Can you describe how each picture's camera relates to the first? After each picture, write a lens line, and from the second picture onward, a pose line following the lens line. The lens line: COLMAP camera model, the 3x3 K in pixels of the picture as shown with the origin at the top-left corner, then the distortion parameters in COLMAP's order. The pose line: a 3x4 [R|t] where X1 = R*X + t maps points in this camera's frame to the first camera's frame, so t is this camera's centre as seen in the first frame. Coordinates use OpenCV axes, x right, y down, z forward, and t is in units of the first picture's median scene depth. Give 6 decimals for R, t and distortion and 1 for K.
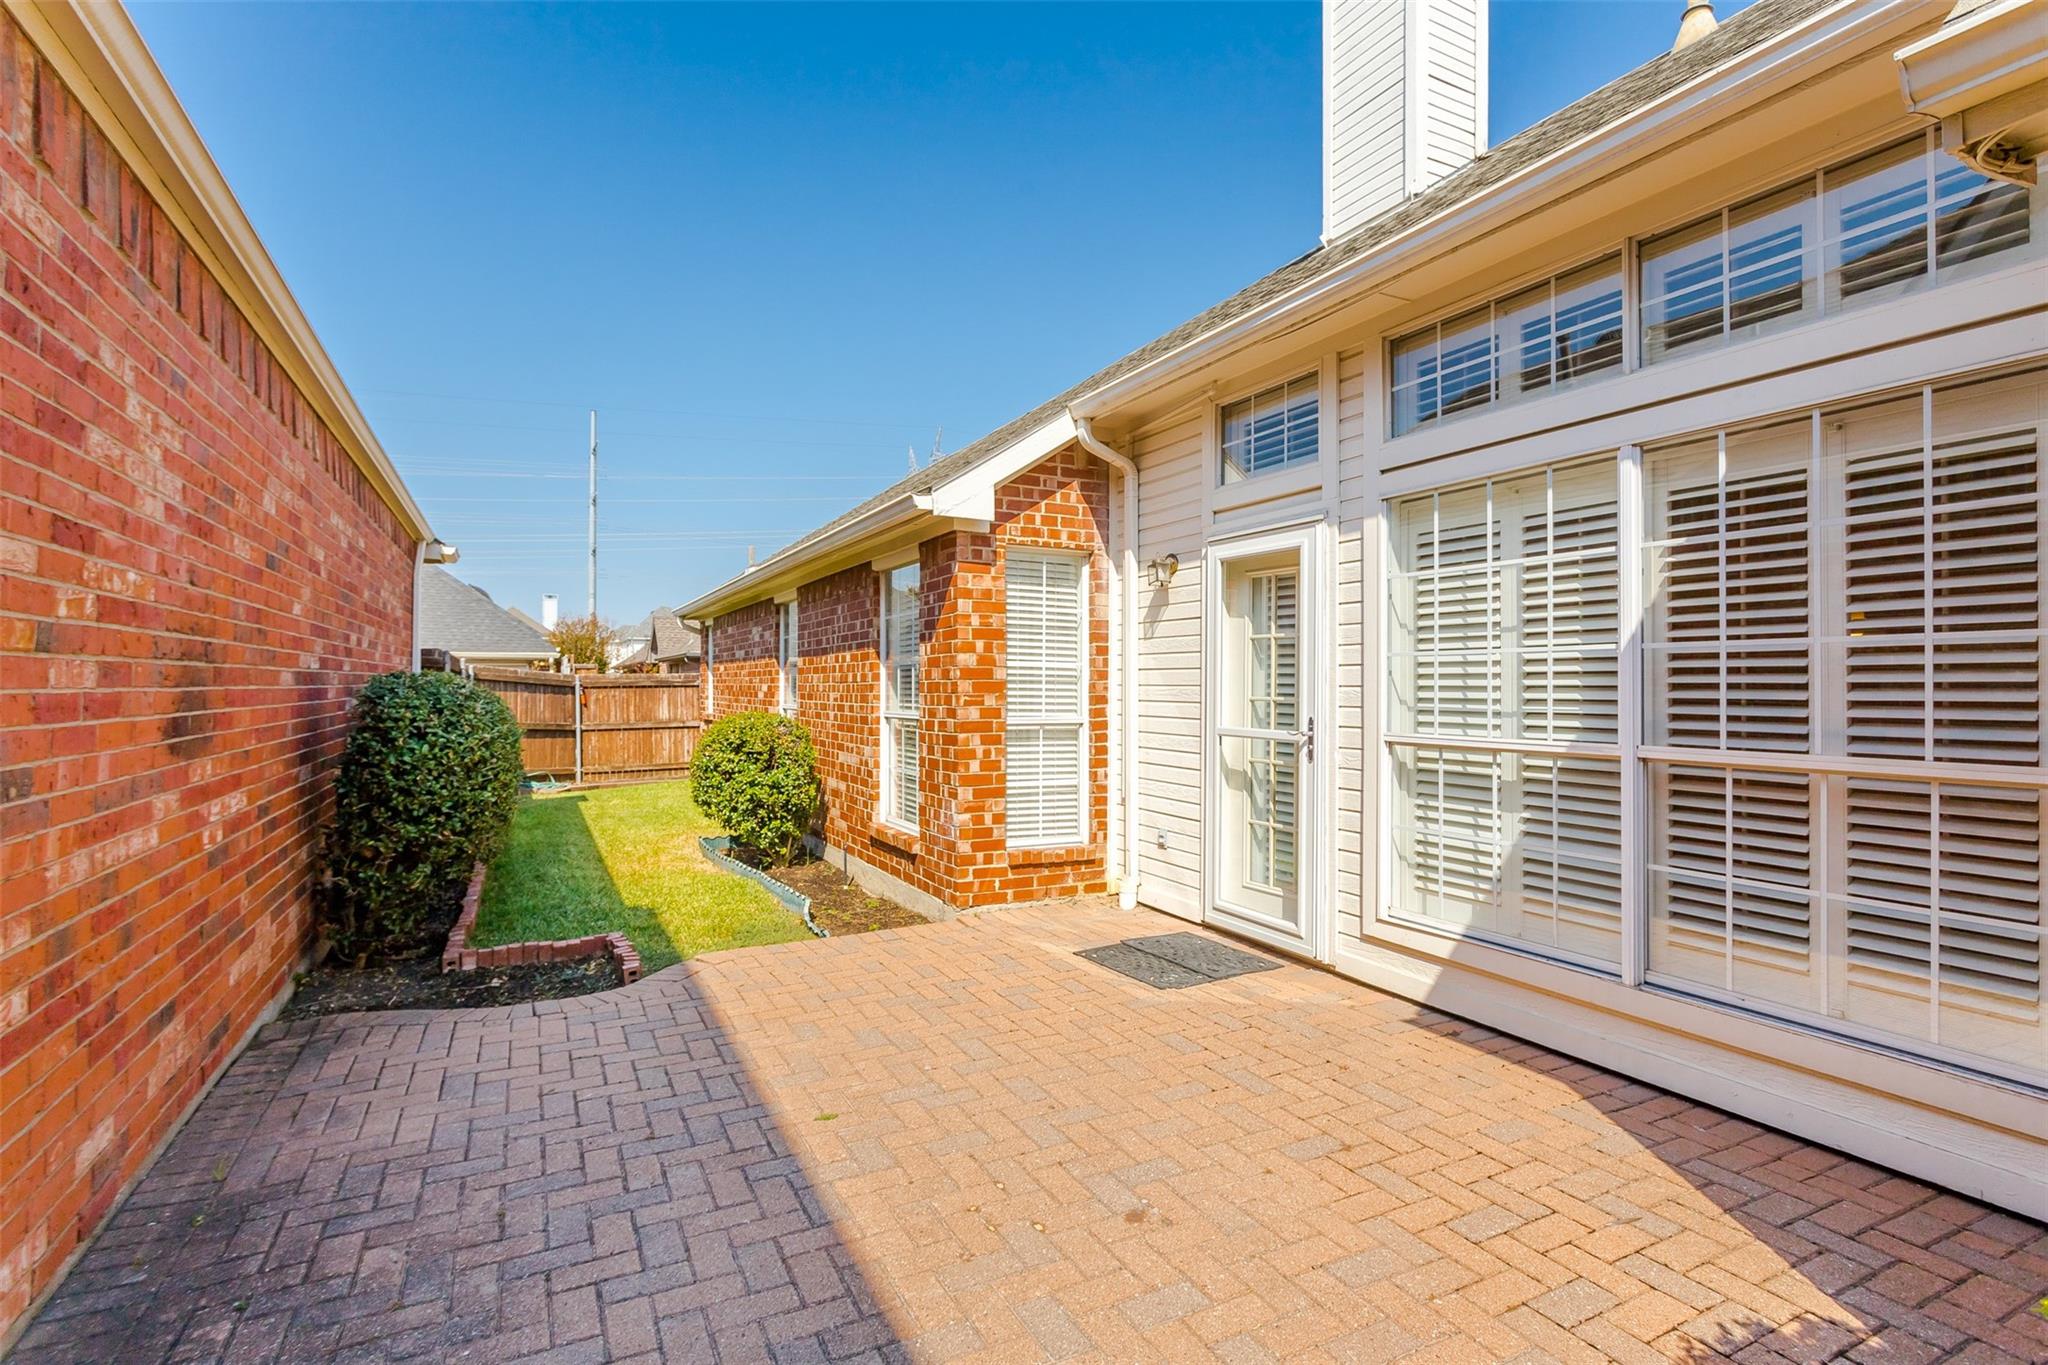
lens RADIAL K [[985.2, 0, 1024.0], [0, 985.2, 682.5], [0, 0, 1]] dist [0.002259, 0.001334]
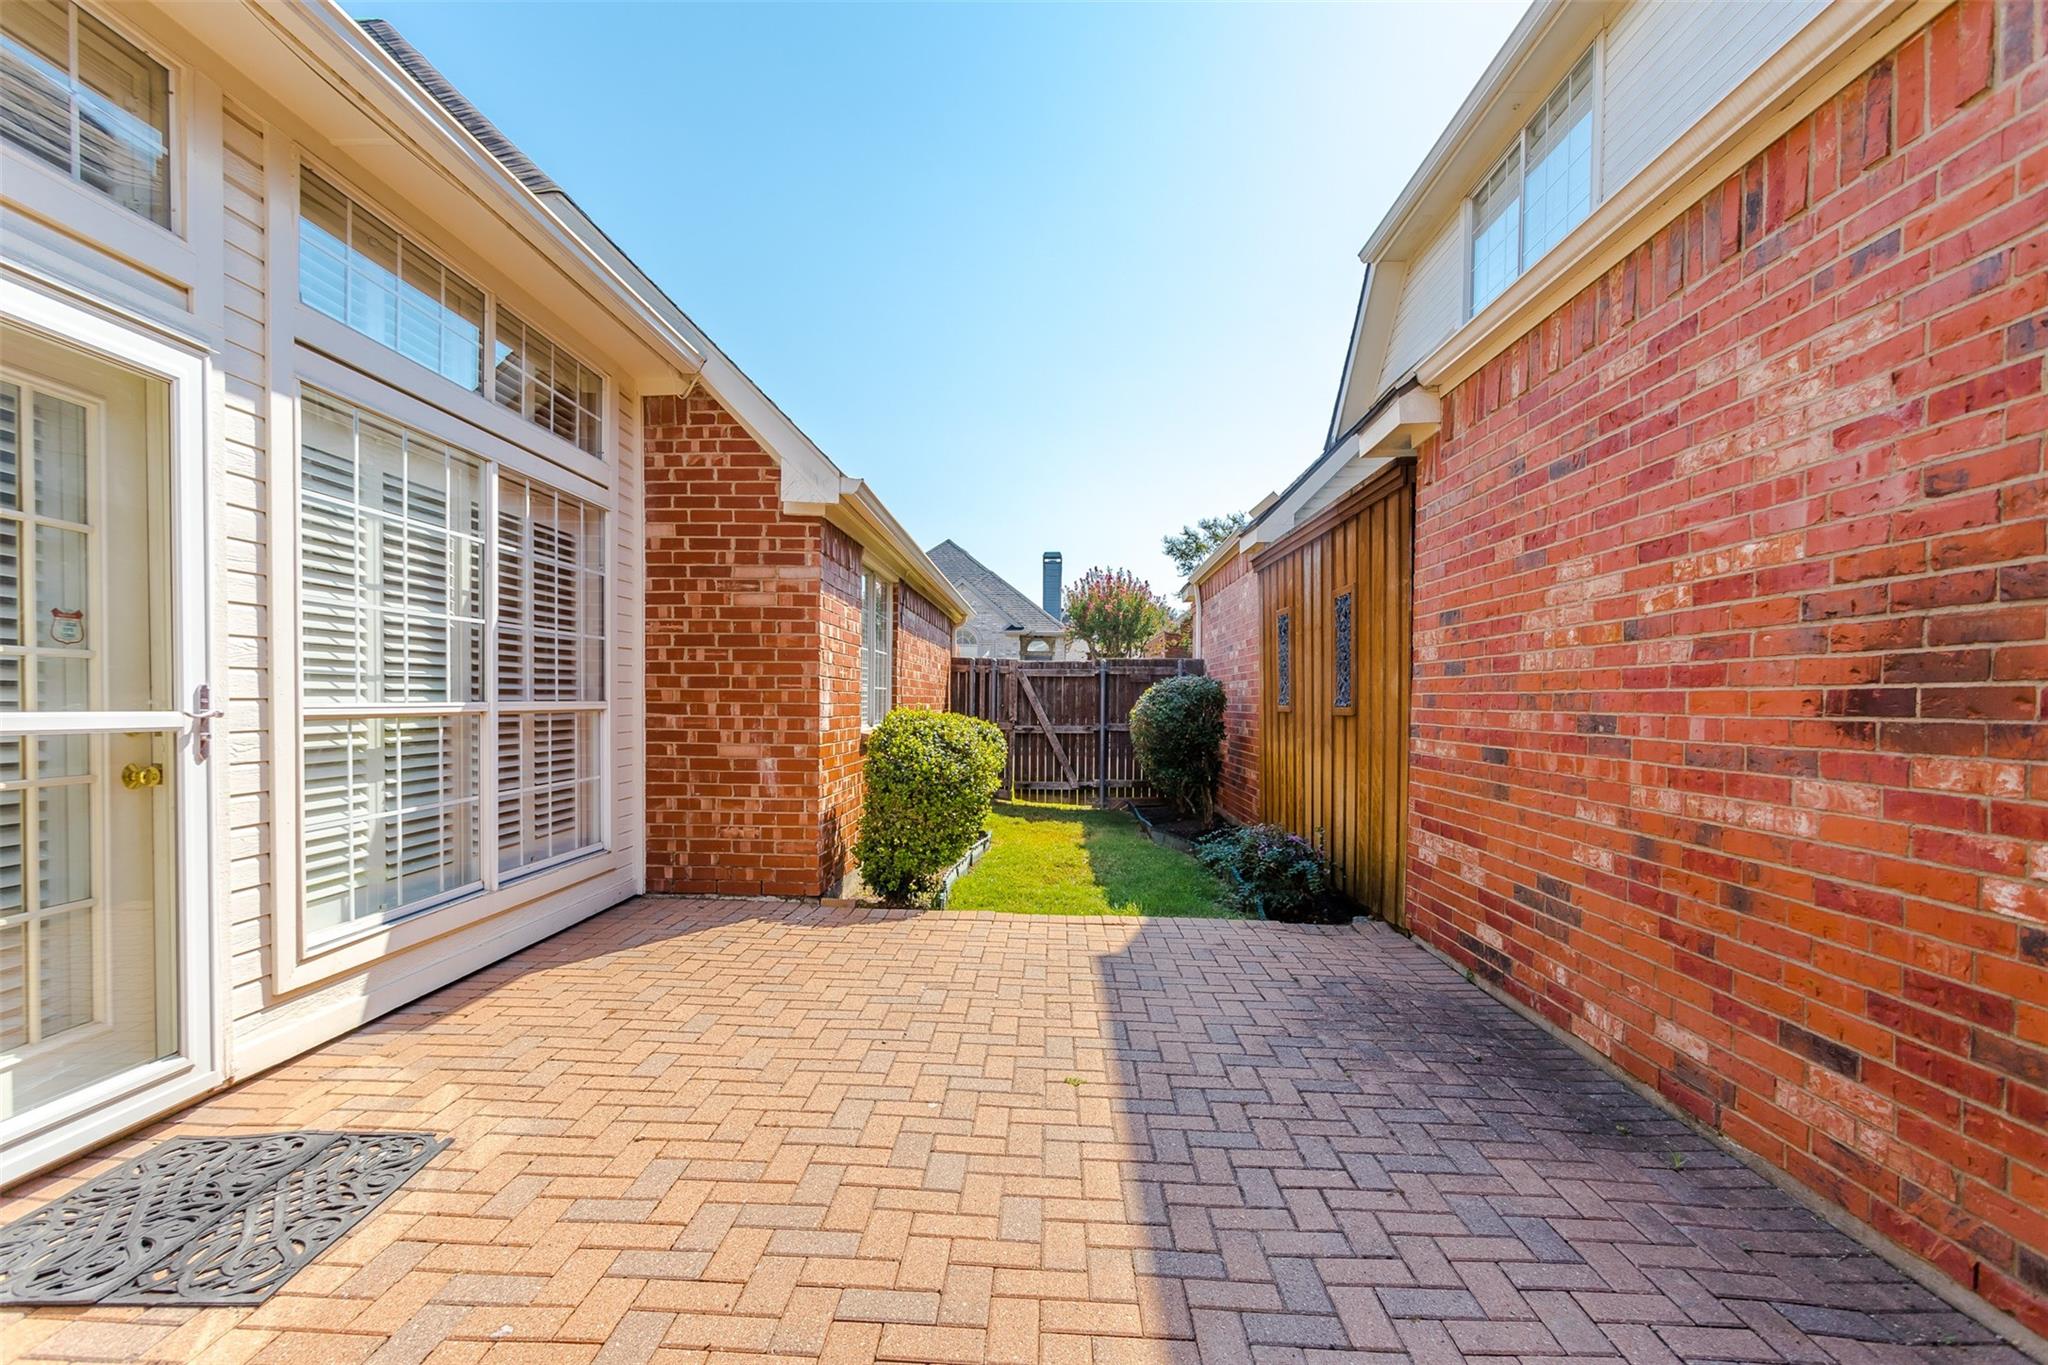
lens RADIAL K [[988.0, 0, 1022.0], [0, 988.0, 723.2], [0, 0, 1]] dist [0.021697, 0.000355]
pose [[-0.879285, -0.026863, 0.475538, -0.525087], [-0.017743, 0.999563, 0.023657, 0.043562], [-0.475966, 0.012364, -0.879377, 1.607989]]
